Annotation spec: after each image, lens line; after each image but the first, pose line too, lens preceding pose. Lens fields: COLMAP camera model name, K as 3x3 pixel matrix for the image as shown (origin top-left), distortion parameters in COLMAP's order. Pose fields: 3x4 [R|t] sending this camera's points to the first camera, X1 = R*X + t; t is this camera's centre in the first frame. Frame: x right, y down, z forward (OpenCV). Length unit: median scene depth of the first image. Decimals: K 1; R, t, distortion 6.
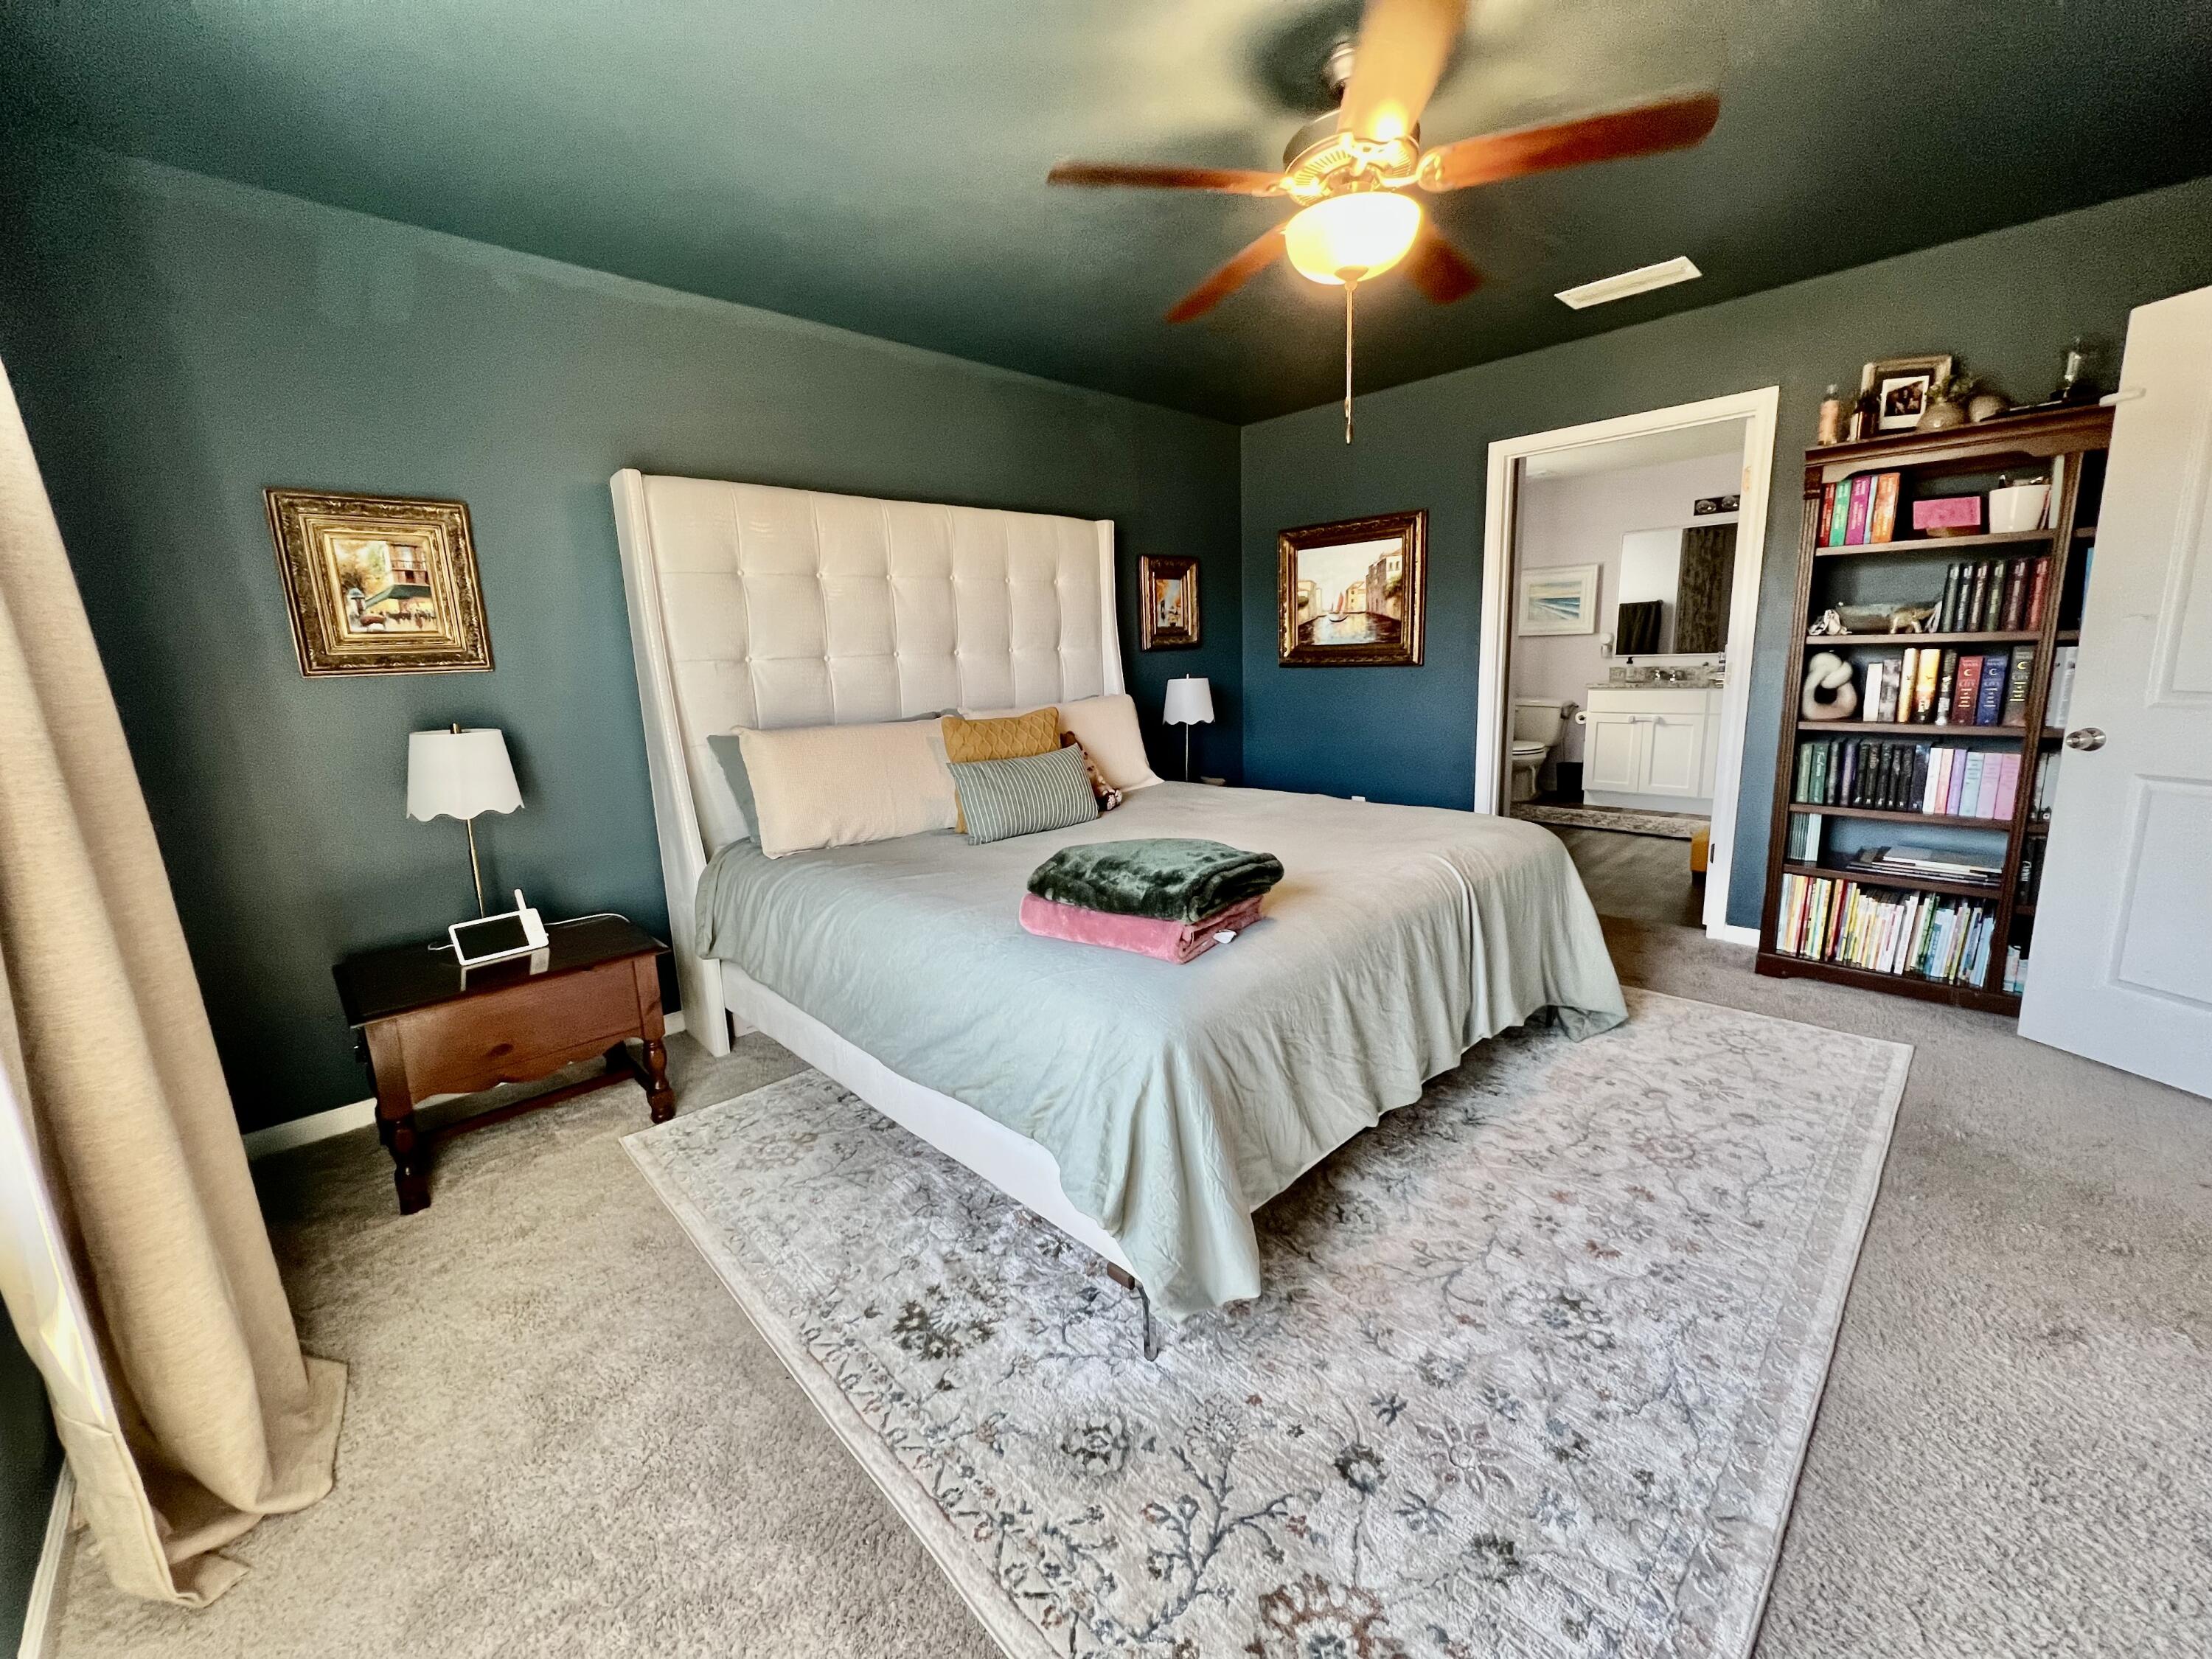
lens RADIAL K [[884.6, 0, 1104.5], [0, 884.6, 821.8], [0, 0, 1]] dist [-0.001739, 0.000519]
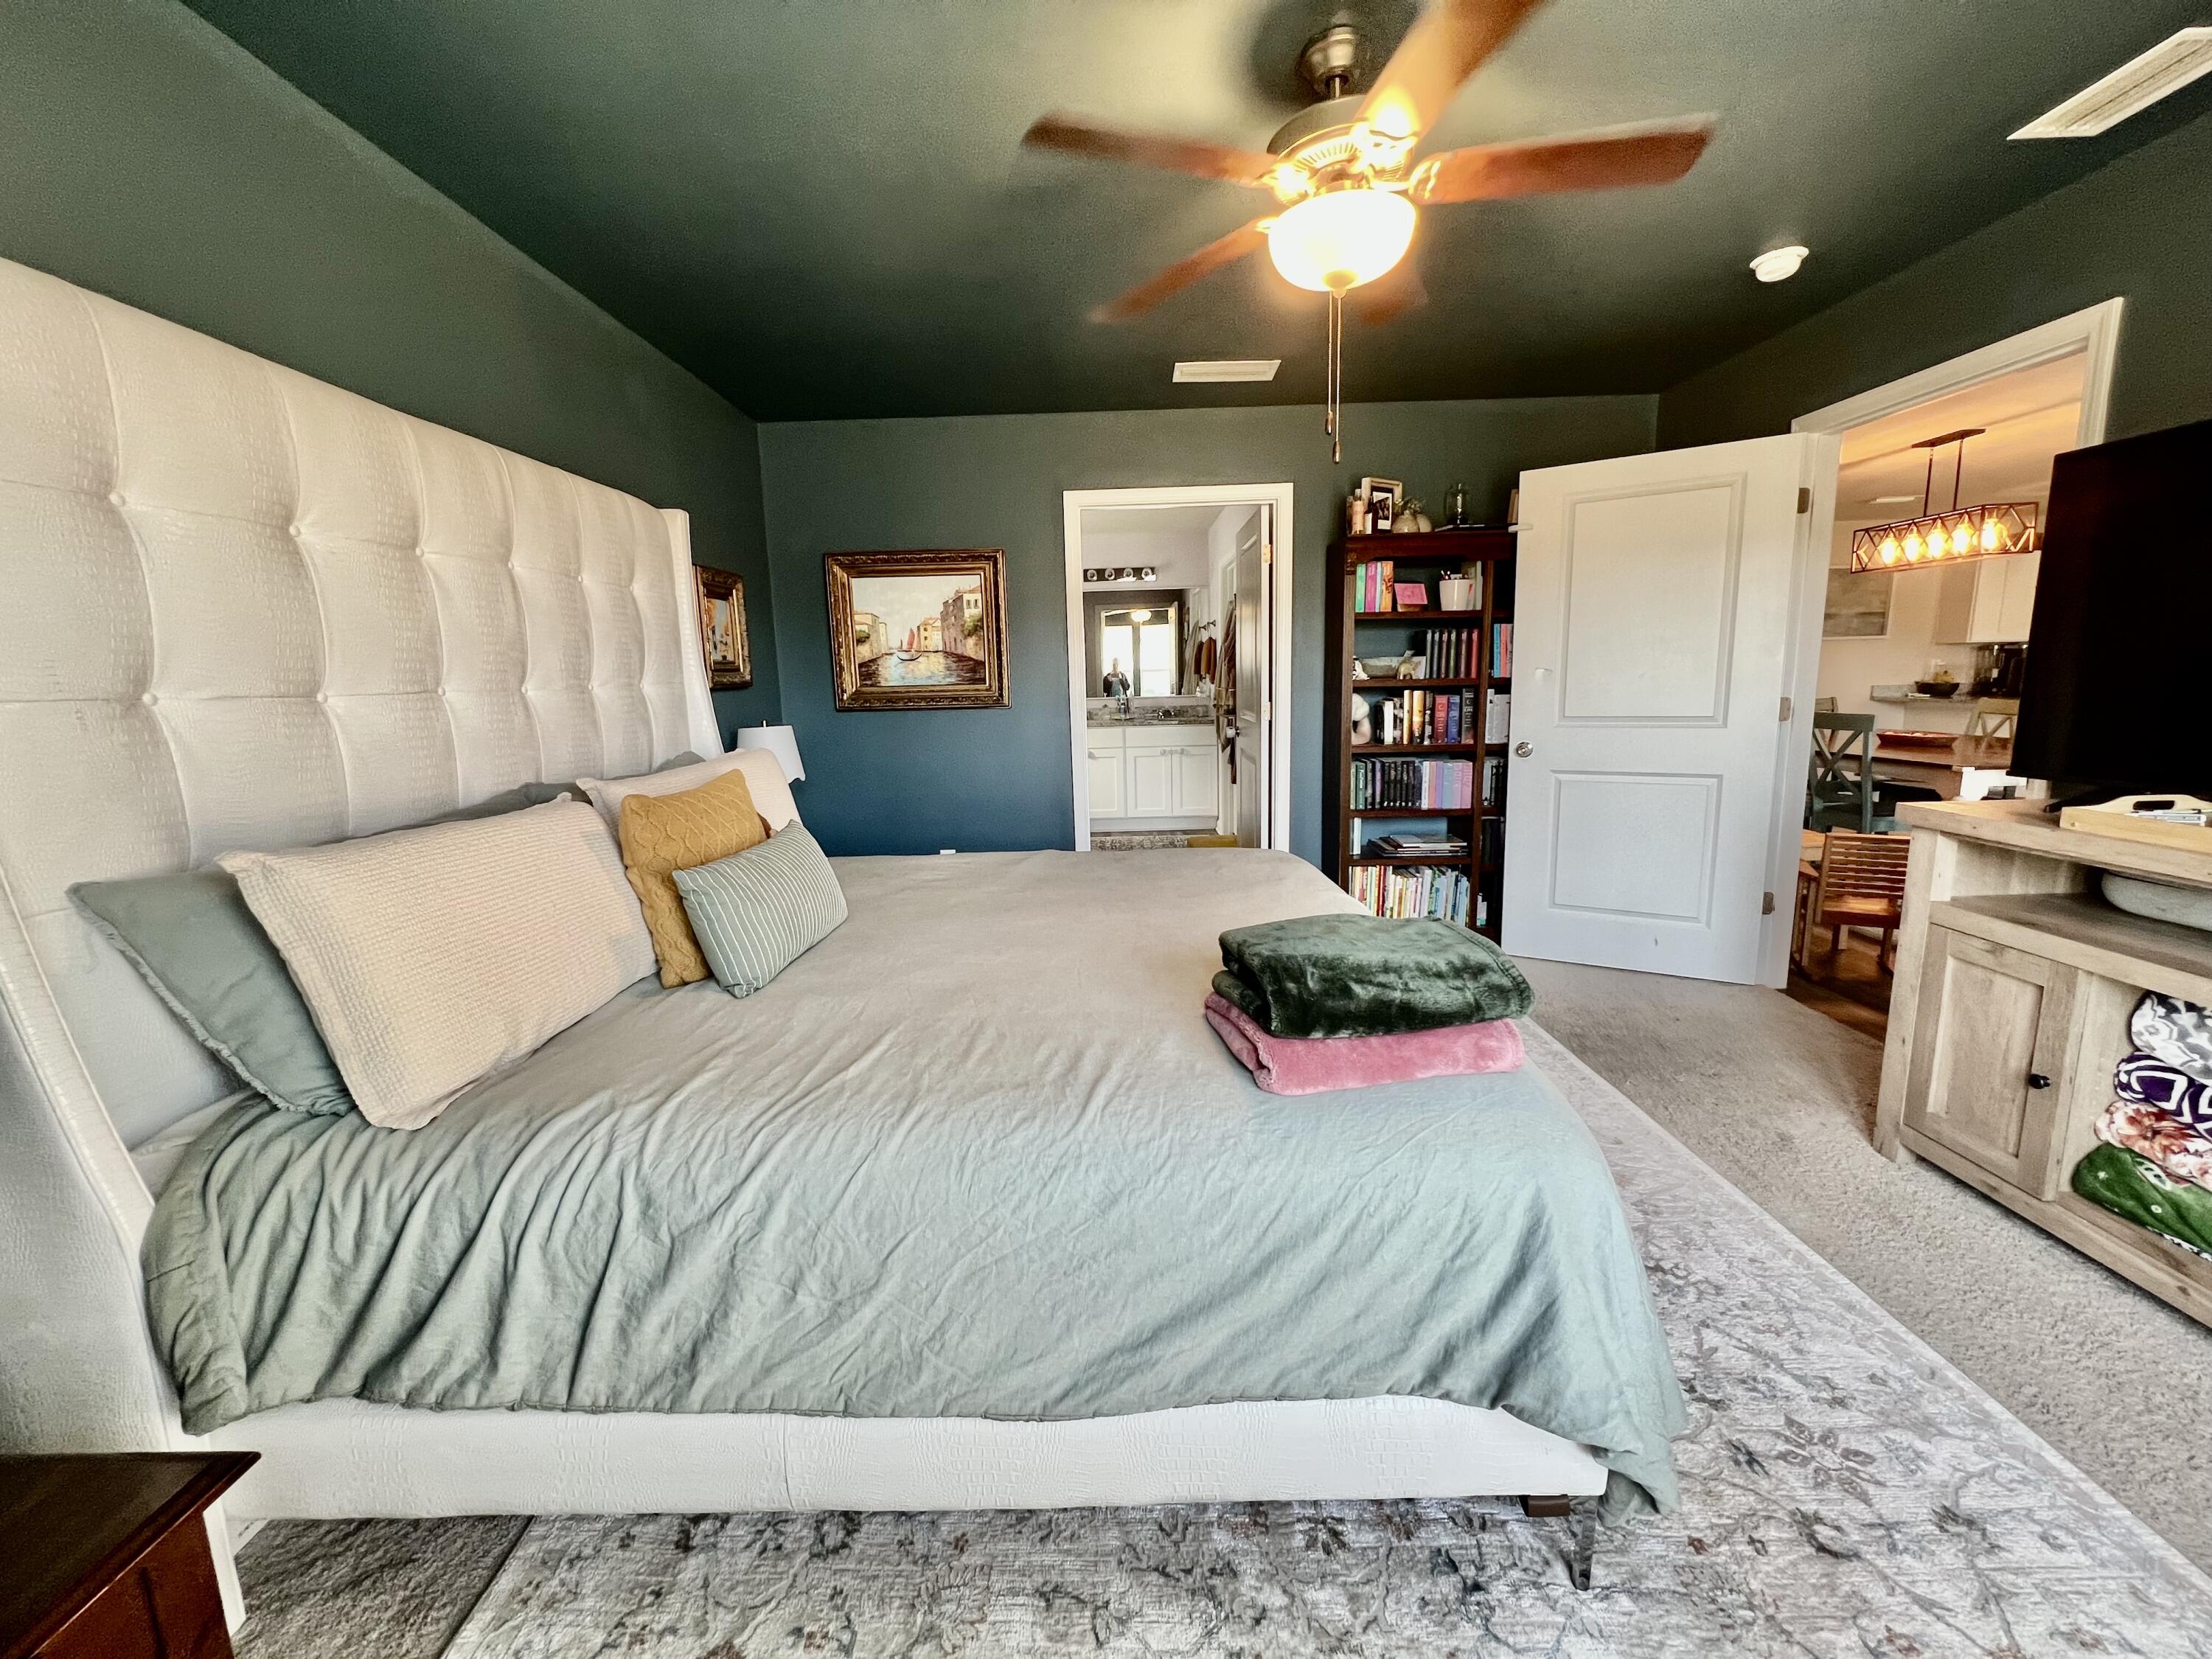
lens RADIAL K [[884.6, 0, 1105.3], [0, 884.6, 821.8], [0, 0, 1]] dist [-0.001739, 0.000519]
pose [[0.700153, -0.099064, 0.707087, -0.395349], [0.135462, 0.990772, 0.004674, -0.063587], [-0.701025, 0.092511, 0.707111, 0.374556]]
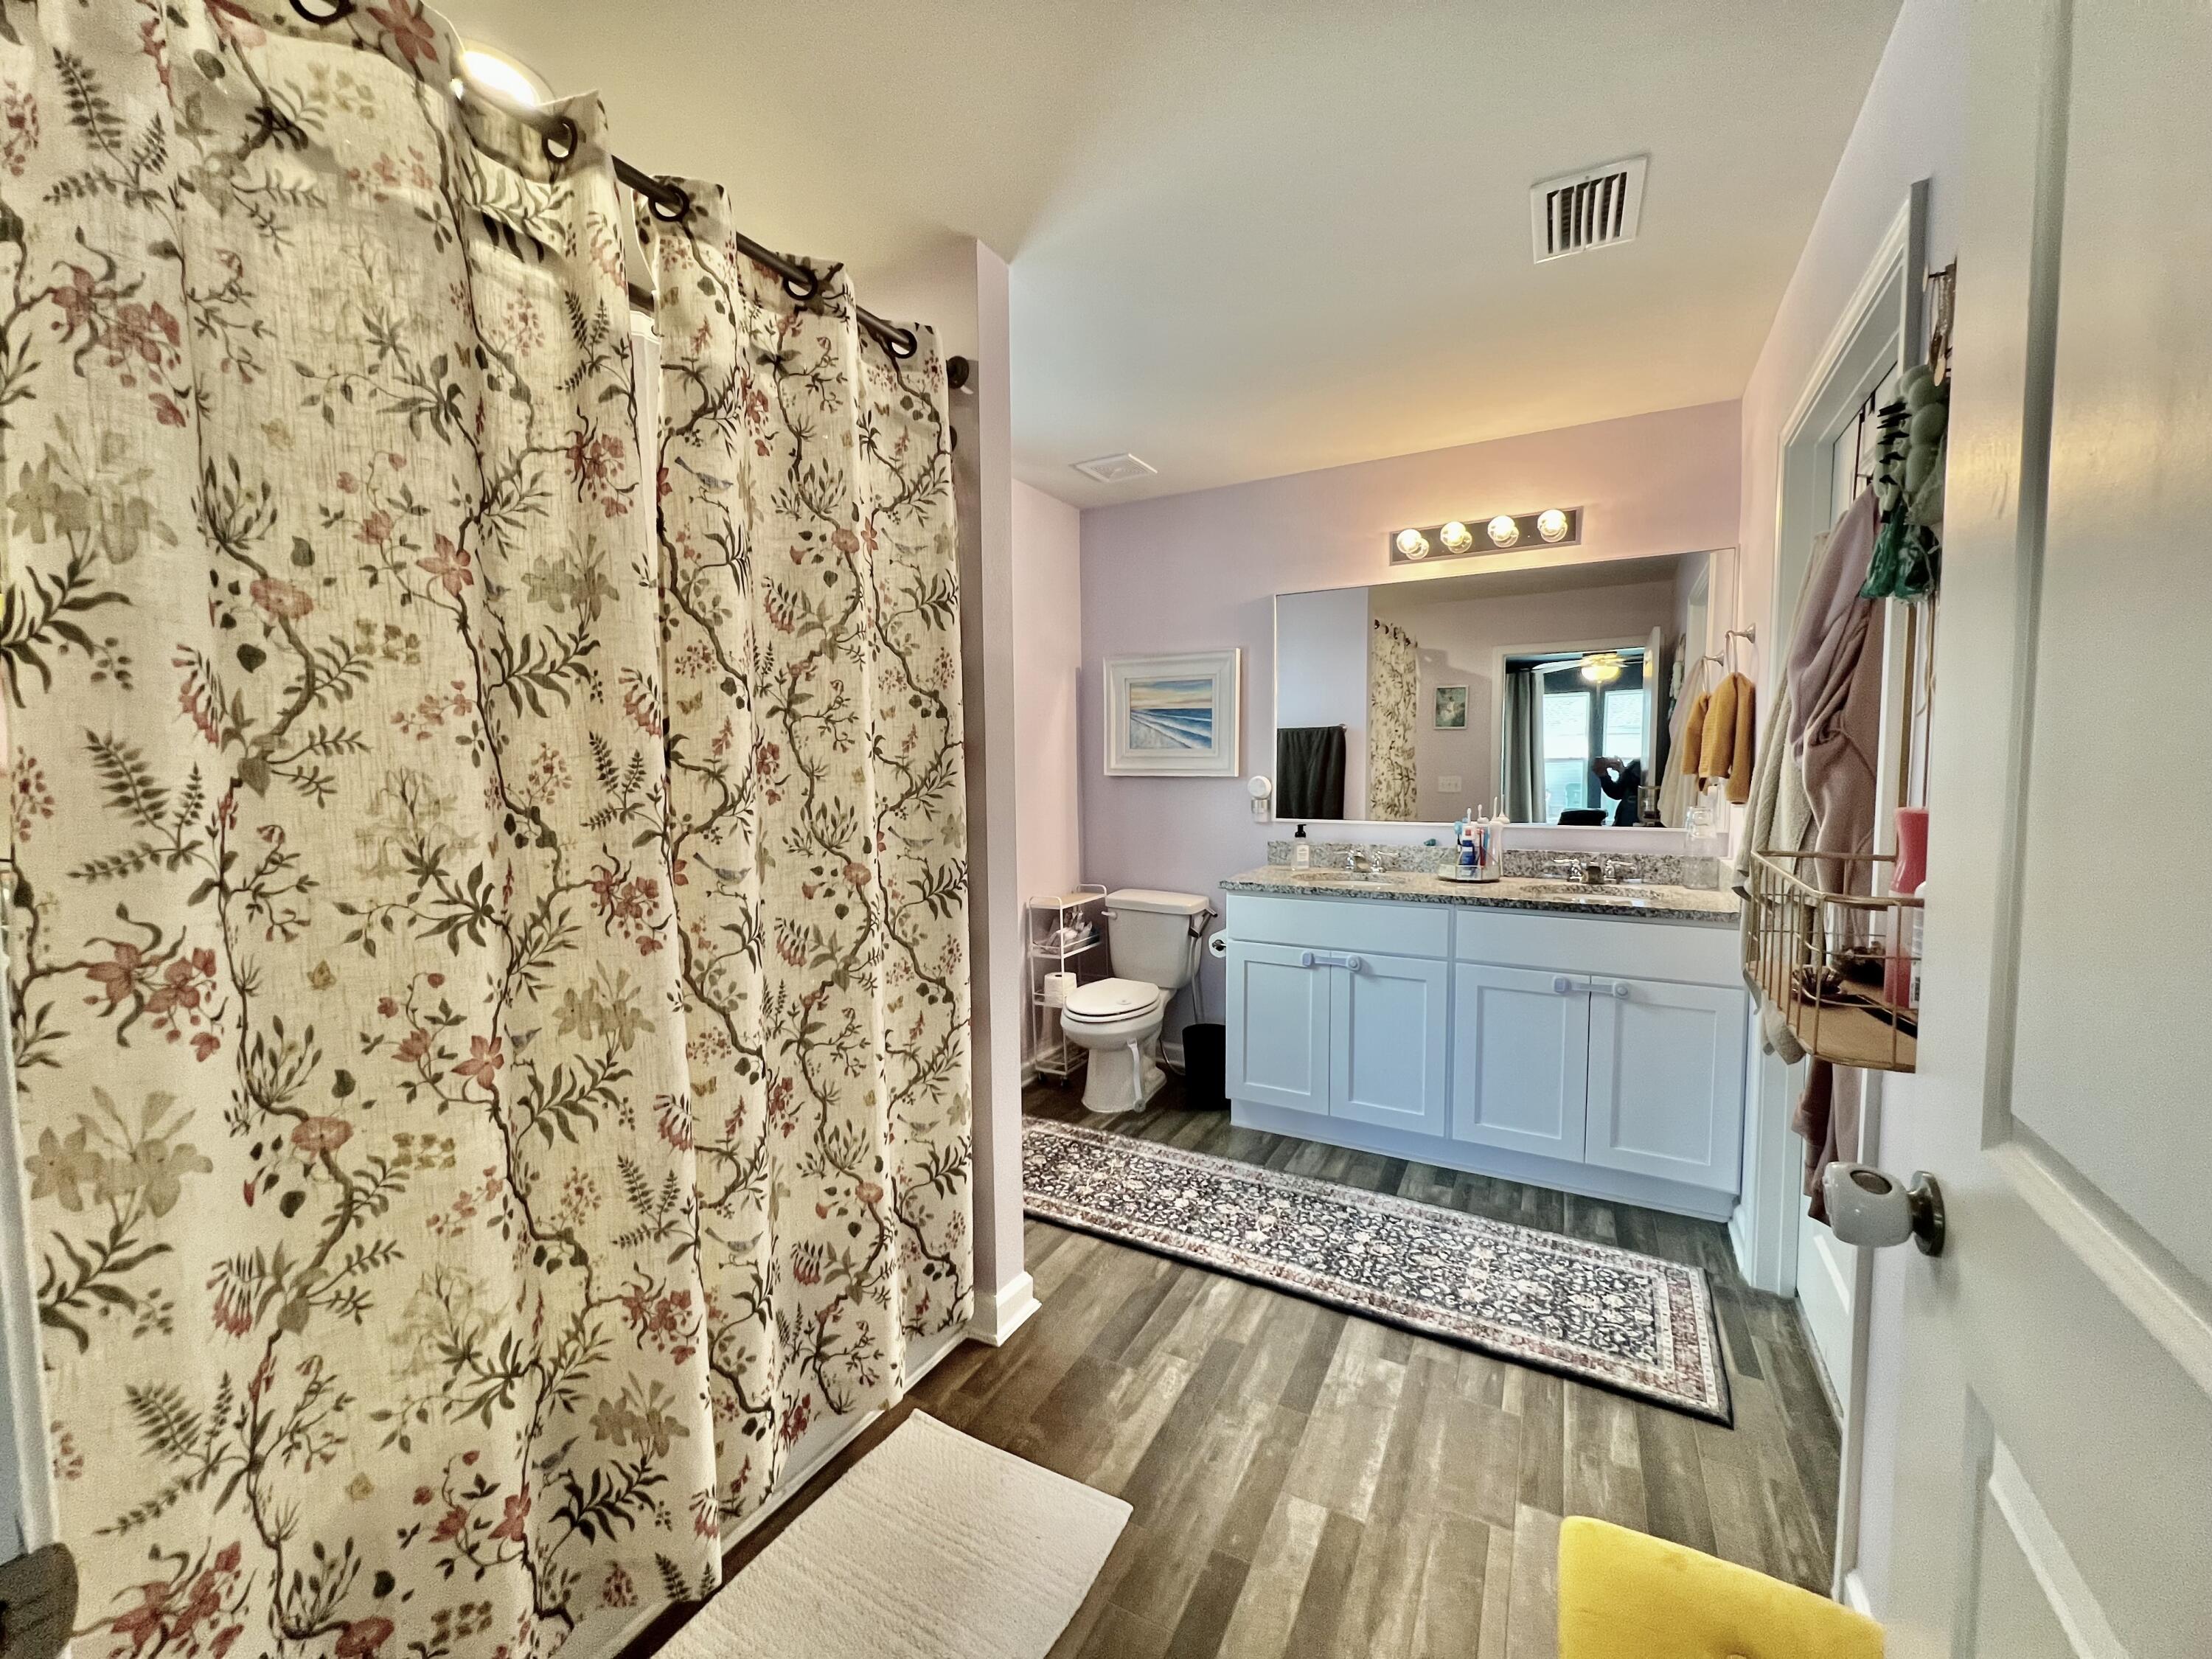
lens RADIAL K [[884.6, 0, 1105.7], [0, 884.6, 822.2], [0, 0, 1]] dist [-0.001739, 0.000519]
pose [[0.958115, 0.011987, 0.286132, 0.771934], [0.026197, 0.991266, -0.129246, -0.283450], [-0.285182, 0.131329, 0.949433, 1.240870]]
